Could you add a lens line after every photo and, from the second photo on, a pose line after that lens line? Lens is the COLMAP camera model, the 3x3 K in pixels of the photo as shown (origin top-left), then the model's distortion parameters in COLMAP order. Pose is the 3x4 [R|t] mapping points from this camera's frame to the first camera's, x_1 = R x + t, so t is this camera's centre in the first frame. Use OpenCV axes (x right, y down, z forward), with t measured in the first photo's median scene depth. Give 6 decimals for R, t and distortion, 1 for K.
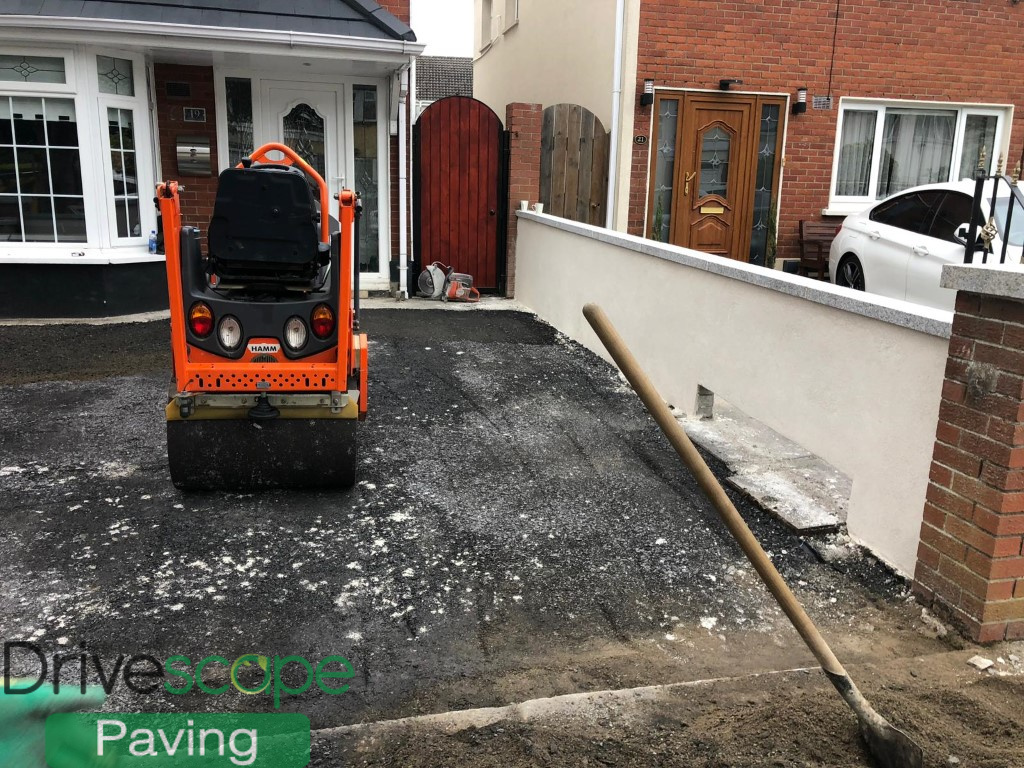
lens RADIAL K [[824.3, 0, 510.5], [0, 824.3, 383.5], [0, 0, 1]] dist [0.024340, -0.007690]
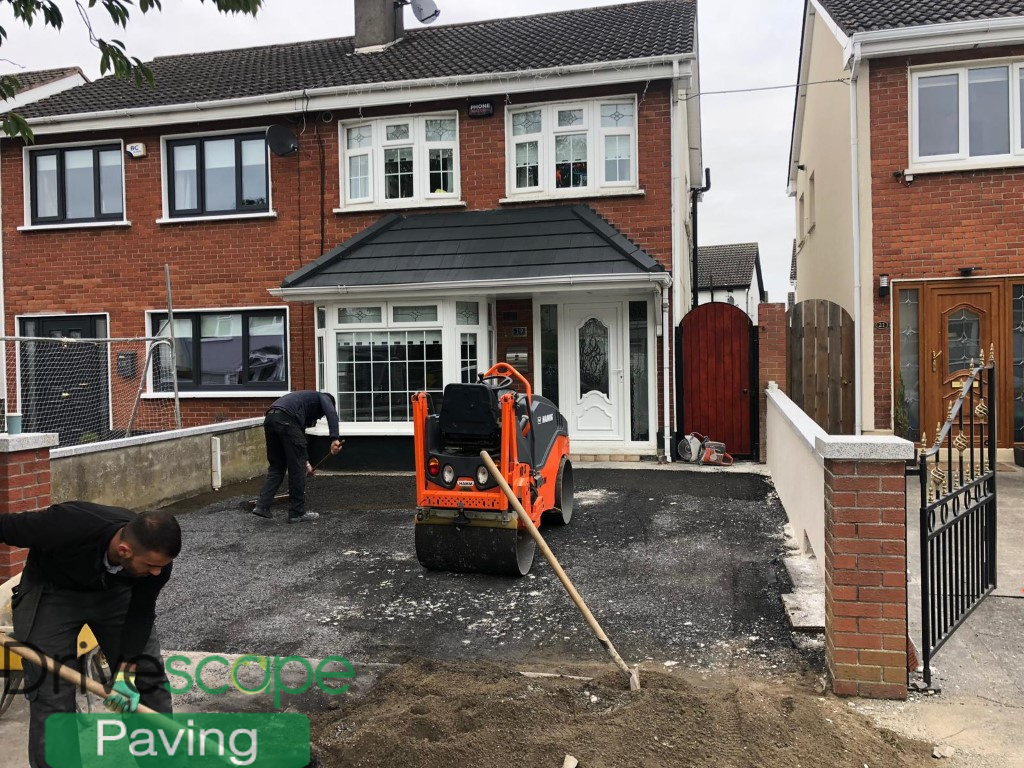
lens RADIAL K [[810.7, 0, 514.7], [0, 810.7, 380.6], [0, 0, 1]] dist [0.023312, -0.006902]
pose [[0.889508, -0.033121, -0.455718, 0.270784], [-0.062786, 0.979048, -0.193708, 0.032405], [0.452585, 0.200918, 0.868792, -0.221367]]
